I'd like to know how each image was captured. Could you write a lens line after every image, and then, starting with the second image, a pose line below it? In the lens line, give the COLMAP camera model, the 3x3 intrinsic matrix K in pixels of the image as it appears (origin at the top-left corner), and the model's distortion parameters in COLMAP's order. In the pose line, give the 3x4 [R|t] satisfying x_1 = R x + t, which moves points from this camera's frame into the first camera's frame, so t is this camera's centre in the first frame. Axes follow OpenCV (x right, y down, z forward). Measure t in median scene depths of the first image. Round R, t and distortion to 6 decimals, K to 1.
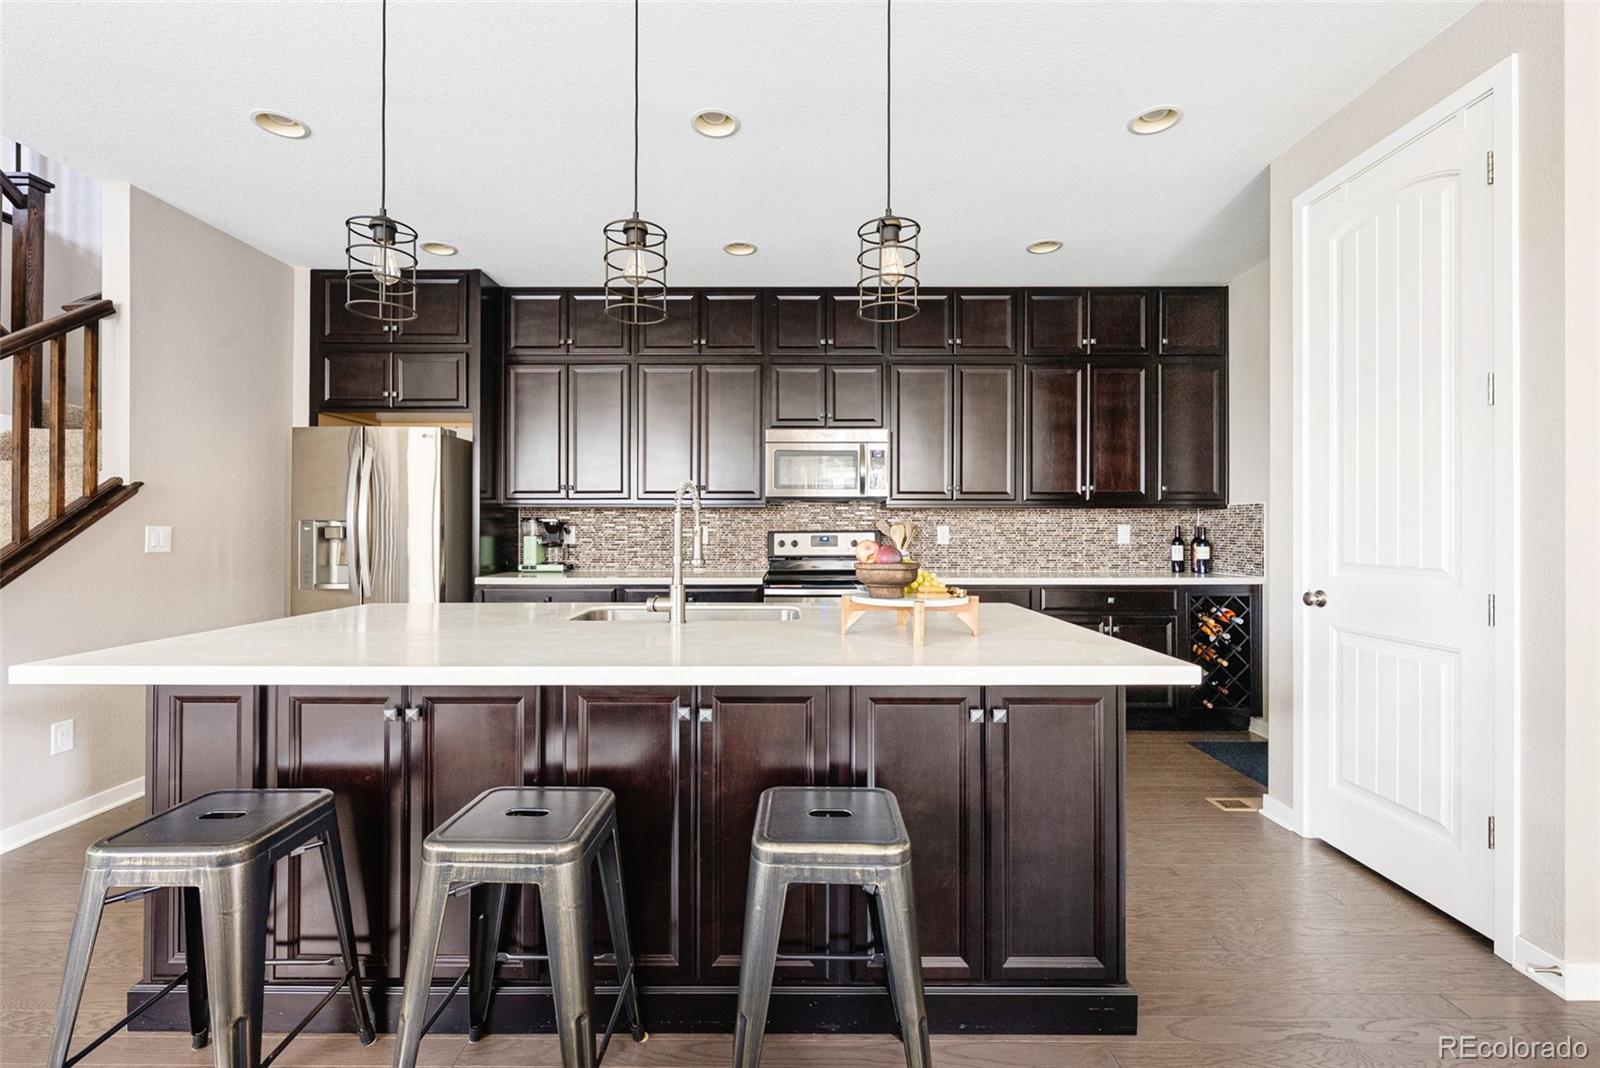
lens RADIAL K [[609.2, 0, 800.0], [0, 609.2, 534.0], [0, 0, 1]] dist [-0.001211, -0.000007]
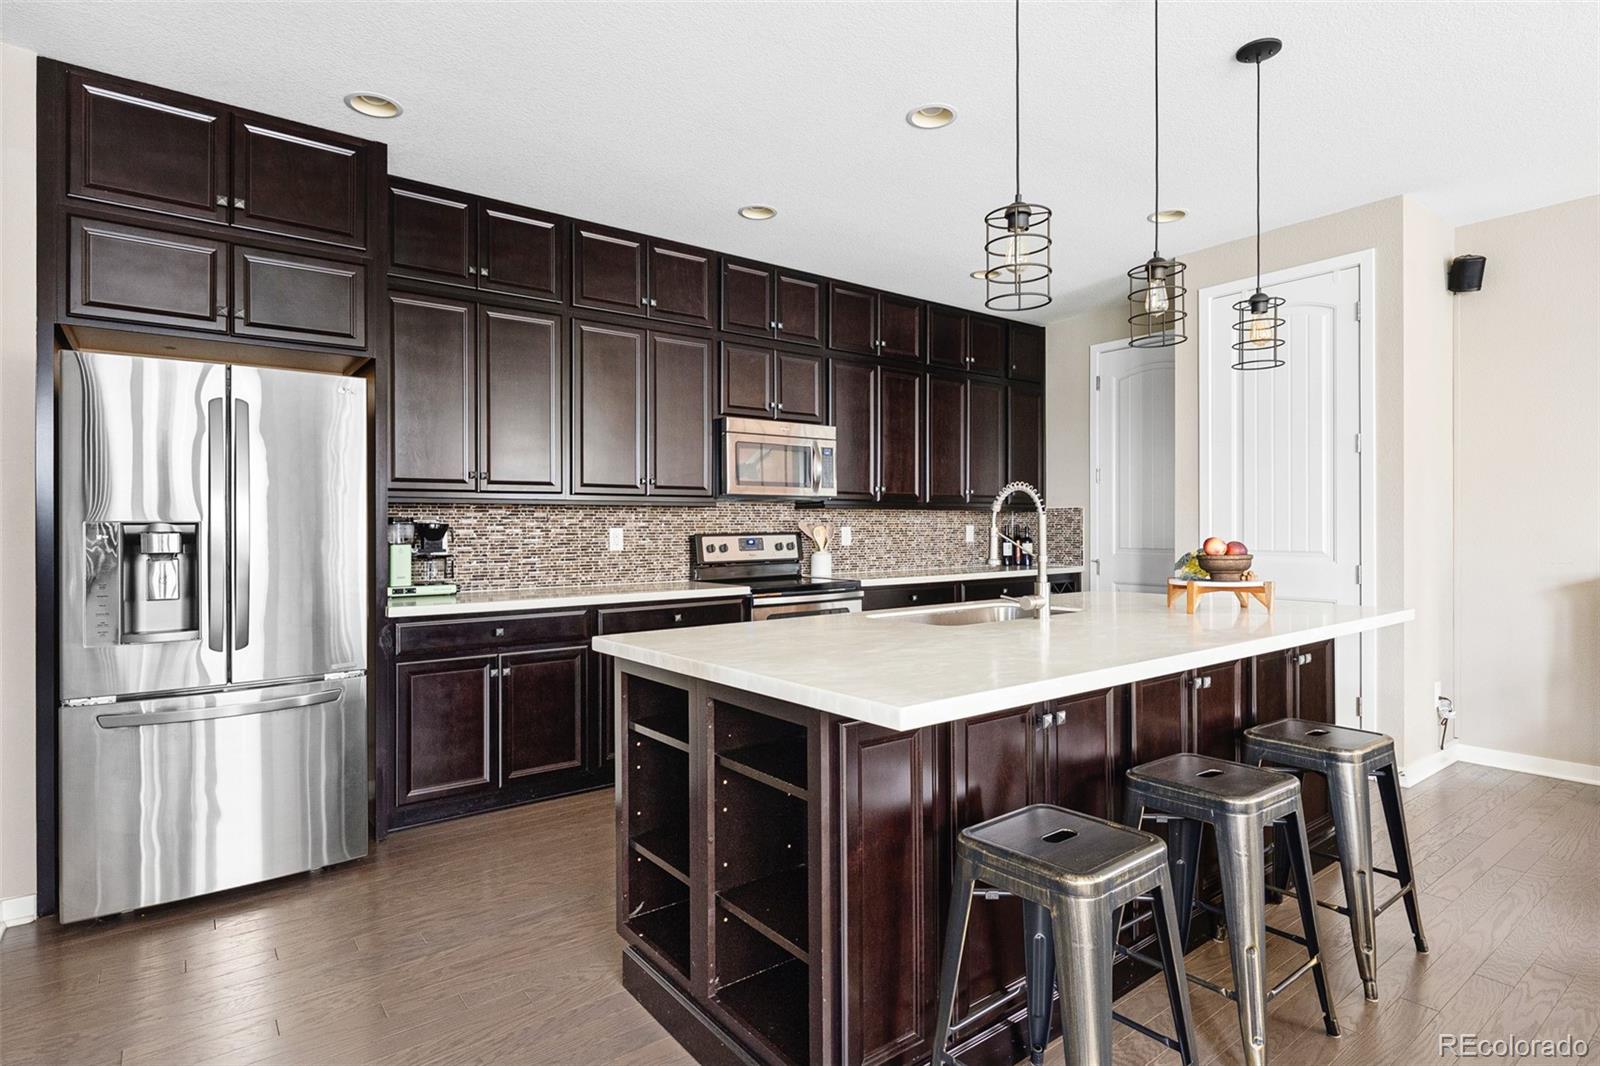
lens RADIAL K [[825.2, 0, 800.0], [0, 825.2, 533.0], [0, 0, 1]] dist [0.017636, 0.000380]
pose [[0.789782, -0.009461, 0.613314, -0.643082], [0.013796, 0.999902, -0.002341, -0.001358], [-0.613232, 0.010310, 0.789836, 0.005267]]
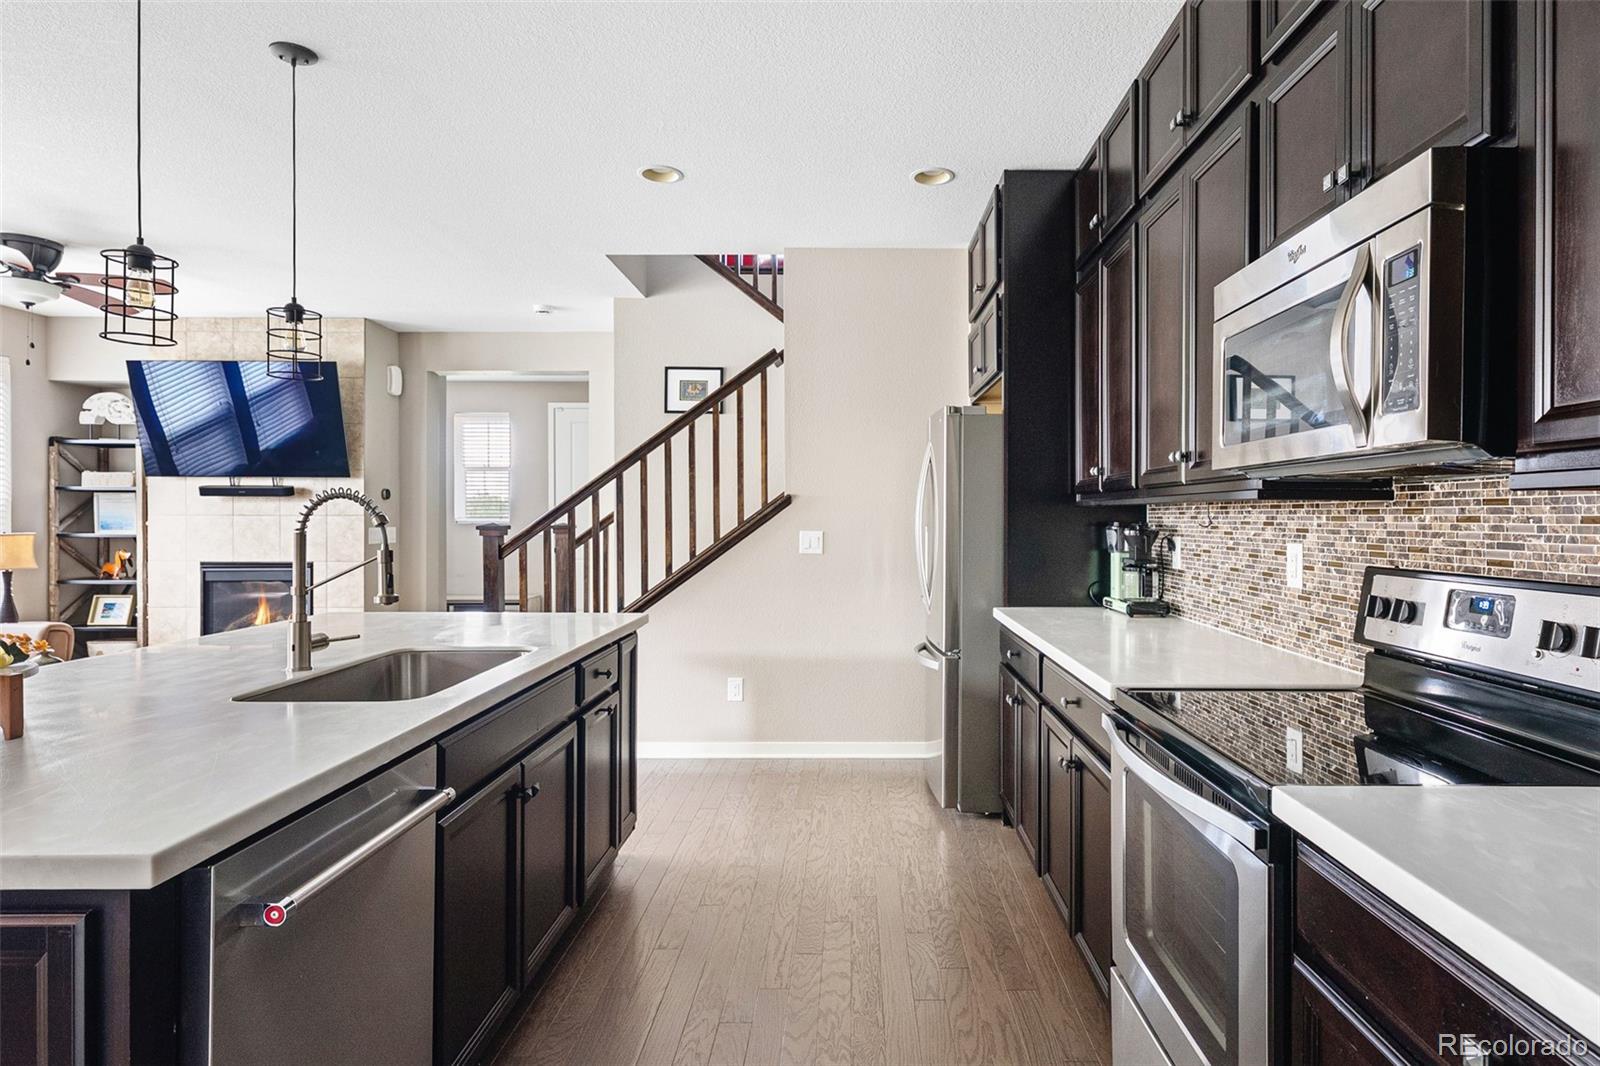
lens RADIAL K [[892.8, 0, 882.1], [0, 892.8, 515.3], [0, 0, 1]] dist [0.000921, 0.000069]
pose [[0.033120, 0.000714, -0.999451, 0.433907], [-0.010207, 0.999948, 0.000376, -0.029950], [0.999399, 0.010189, 0.033125, 0.721403]]
